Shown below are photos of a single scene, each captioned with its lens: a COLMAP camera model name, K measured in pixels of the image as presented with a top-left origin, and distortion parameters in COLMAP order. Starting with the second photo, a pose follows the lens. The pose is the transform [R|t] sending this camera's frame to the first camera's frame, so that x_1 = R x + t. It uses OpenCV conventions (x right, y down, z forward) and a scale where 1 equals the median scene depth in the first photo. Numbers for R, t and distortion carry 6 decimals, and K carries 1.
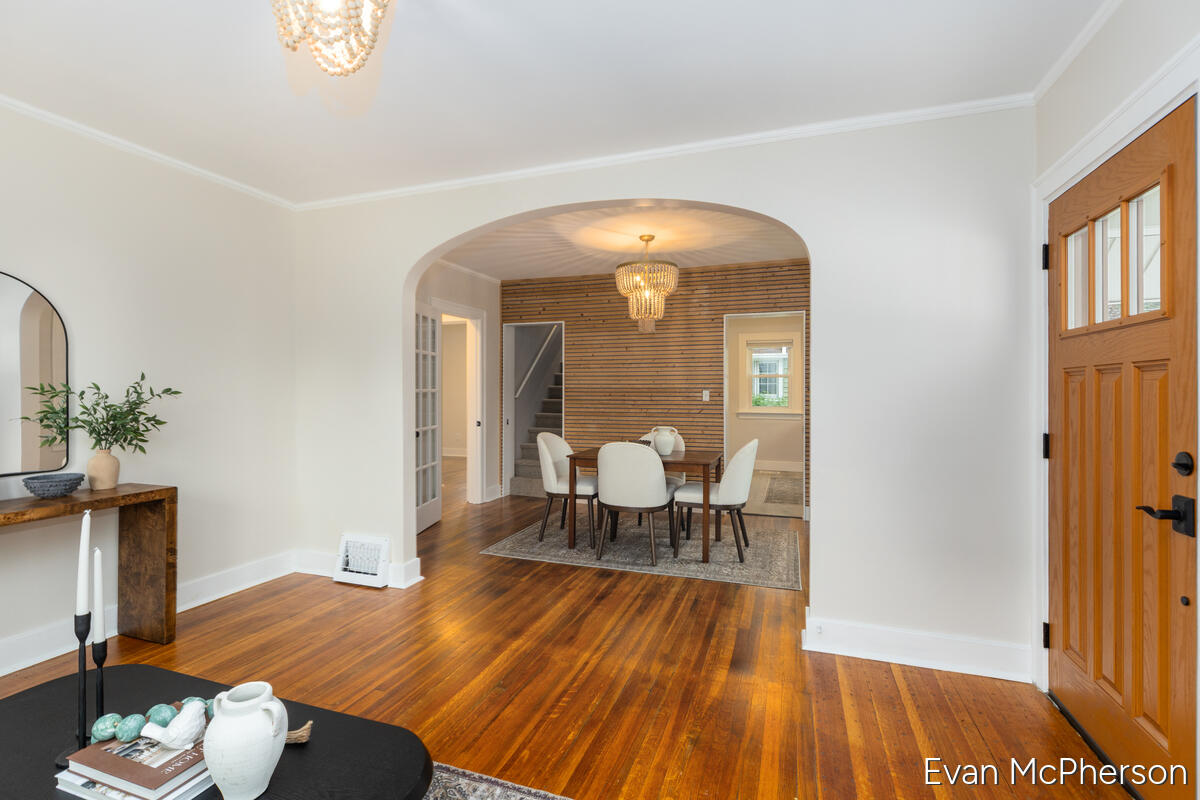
lens RADIAL K [[544.3, 0, 591.4], [0, 544.3, 390.5], [0, 0, 1]] dist [0.000893, 0.000083]
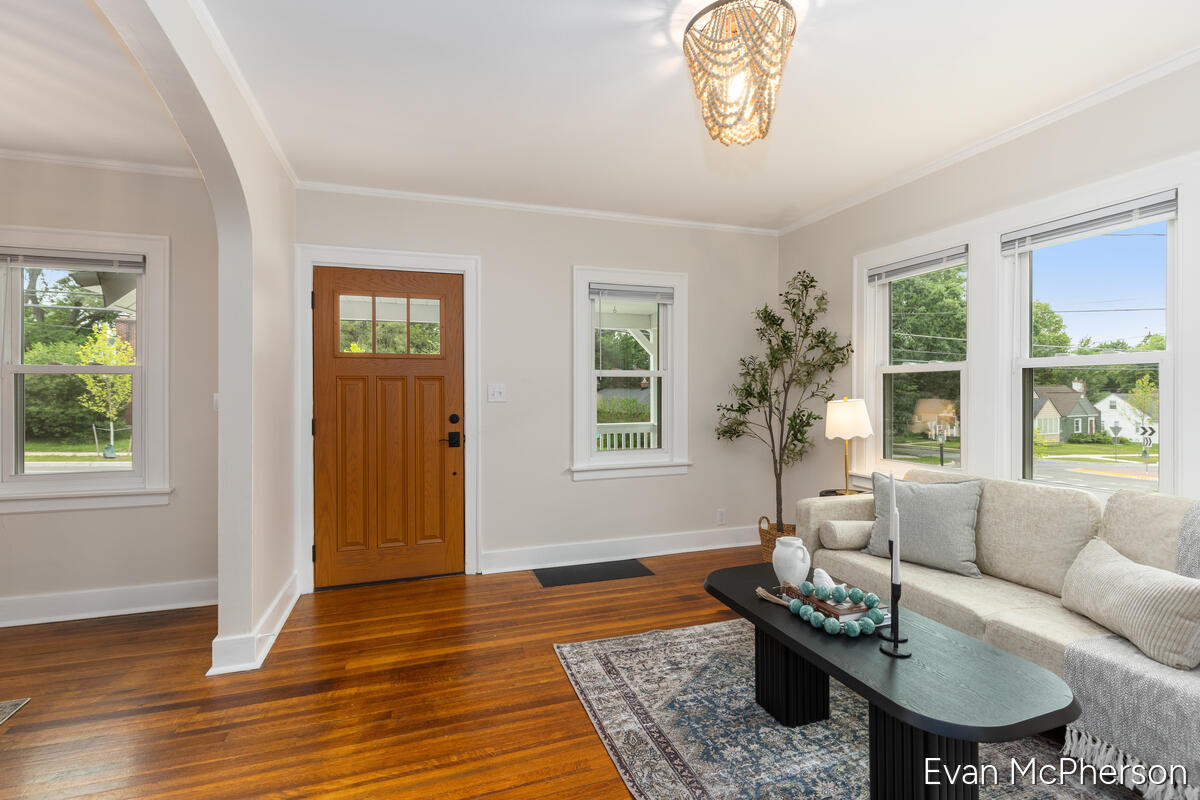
lens RADIAL K [[544.3, 0, 605.1], [0, 544.3, 396.2], [0, 0, 1]] dist [0.000893, 0.000083]
pose [[-0.643657, -0.004174, 0.765303, -0.742084], [0.002986, 0.999964, 0.007965, 0.006505], [-0.765308, 0.007412, -0.643621, 1.211116]]
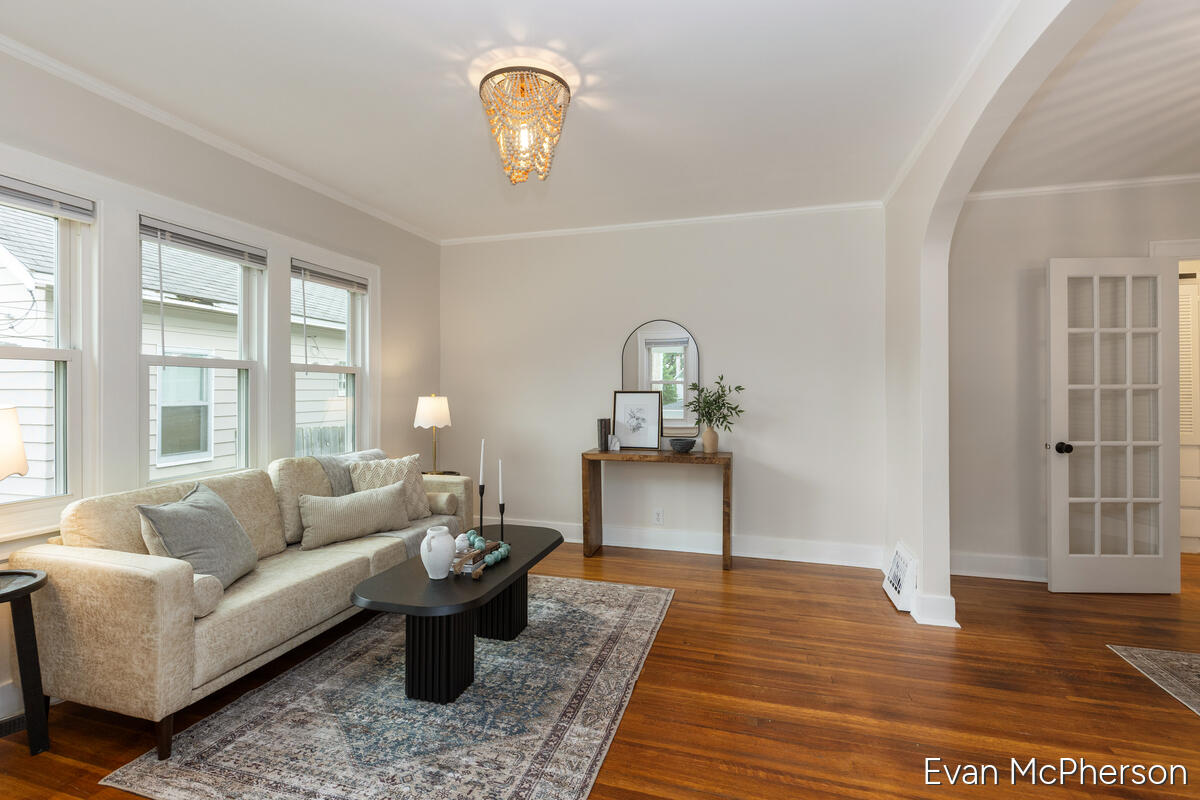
lens RADIAL K [[544.3, 0, 594.7], [0, 544.3, 394.5], [0, 0, 1]] dist [0.000893, 0.000083]
pose [[0.066897, 0.003193, -0.997755, 0.641061], [-0.001013, 0.999995, 0.003132, 0.015705], [0.997759, 0.000802, 0.066900, 0.631679]]
